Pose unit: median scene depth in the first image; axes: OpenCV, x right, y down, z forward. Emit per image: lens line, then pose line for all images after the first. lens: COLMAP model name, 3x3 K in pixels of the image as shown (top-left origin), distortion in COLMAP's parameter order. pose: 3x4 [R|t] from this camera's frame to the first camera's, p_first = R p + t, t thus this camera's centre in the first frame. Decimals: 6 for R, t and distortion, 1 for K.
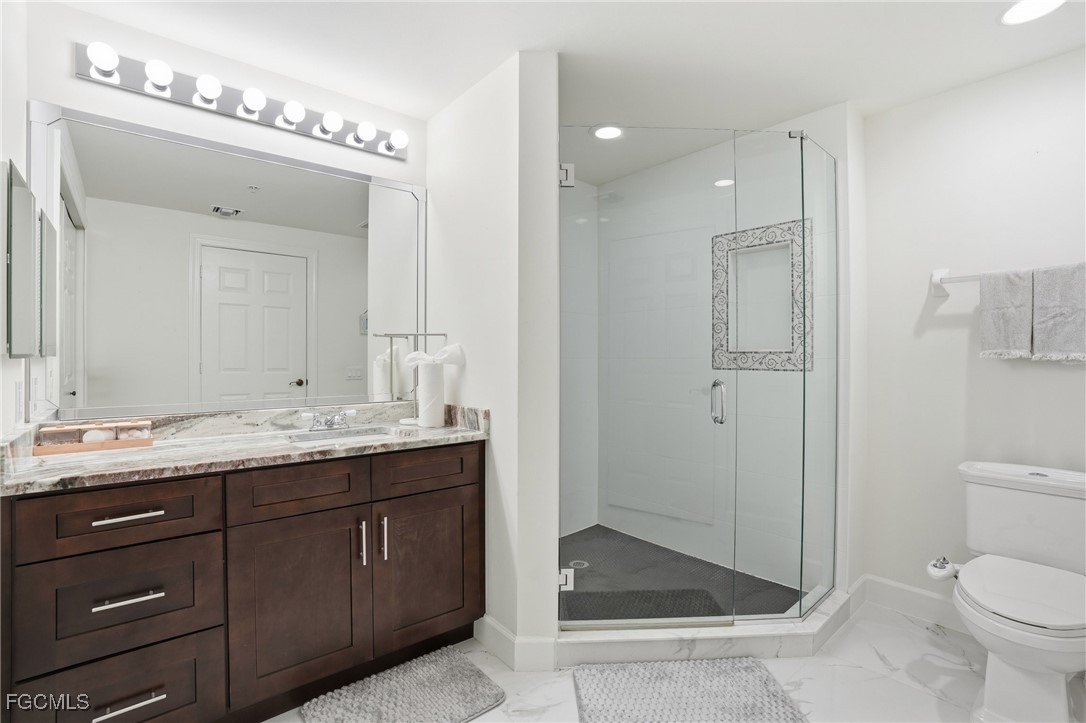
lens RADIAL K [[504.3, 0, 539.8], [0, 504.3, 355.3], [0, 0, 1]] dist [-0.068687, 0.025366]
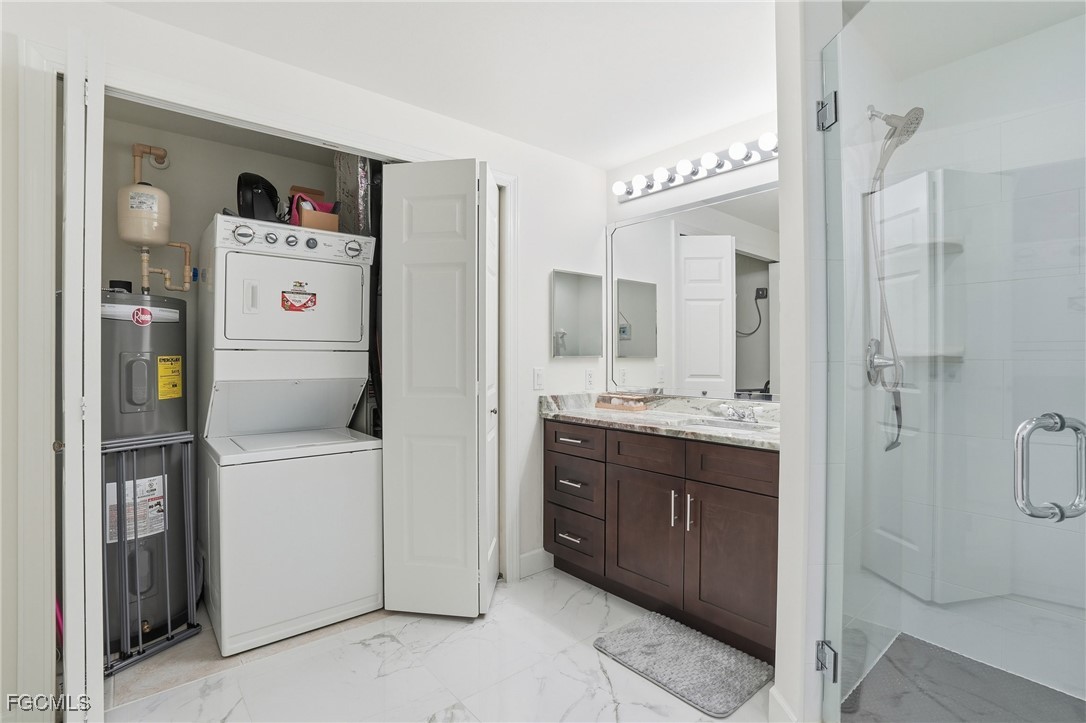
lens RADIAL K [[504.3, 0, 539.8], [0, 504.3, 355.3], [0, 0, 1]] dist [-0.068687, 0.025366]
pose [[-0.001610, -0.003765, -0.999992, 0.872492], [0.001749, 0.999991, -0.003767, 0.001809], [0.999997, -0.001755, -0.001604, 0.657634]]
